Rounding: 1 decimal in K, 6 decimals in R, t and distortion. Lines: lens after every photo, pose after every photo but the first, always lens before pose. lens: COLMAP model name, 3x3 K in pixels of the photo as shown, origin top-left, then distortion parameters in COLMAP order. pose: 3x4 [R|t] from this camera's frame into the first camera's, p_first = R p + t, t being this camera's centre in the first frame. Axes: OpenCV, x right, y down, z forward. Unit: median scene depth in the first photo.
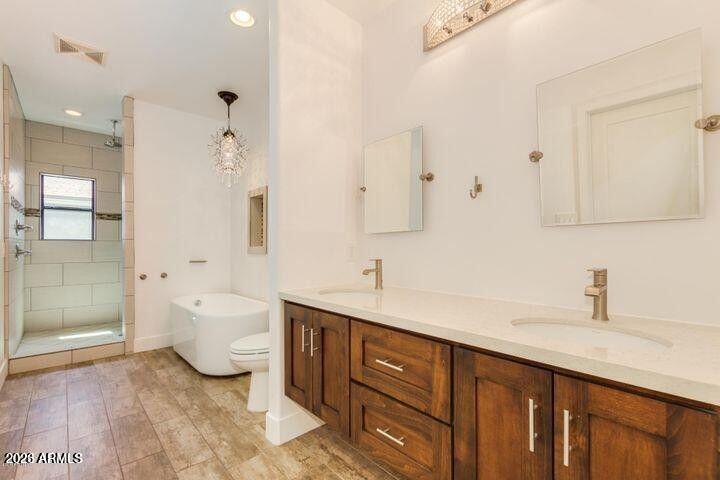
lens RADIAL K [[328.1, 0, 360.2], [0, 328.1, 248.2], [0, 0, 1]] dist [0.001243, -0.001123]
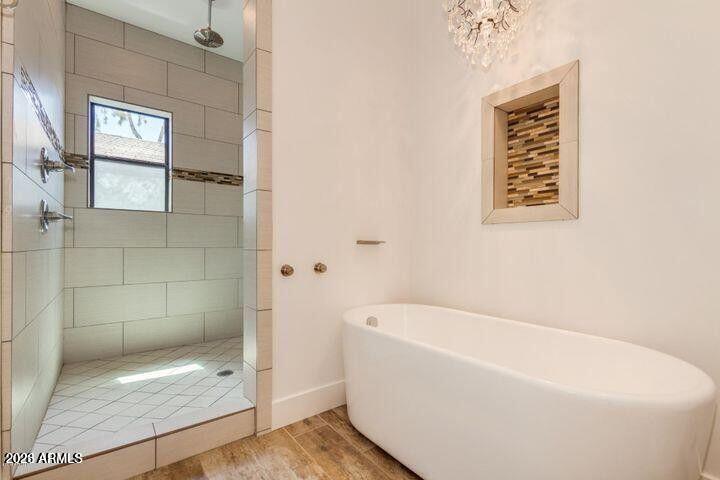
lens RADIAL K [[328.1, 0, 360.2], [0, 328.1, 248.2], [0, 0, 1]] dist [0.001243, -0.001123]
pose [[0.996429, 0.002687, -0.084396, -0.435370], [-0.002600, 0.999996, 0.001148, 0.046236], [0.084399, -0.000925, 0.996432, 0.449567]]
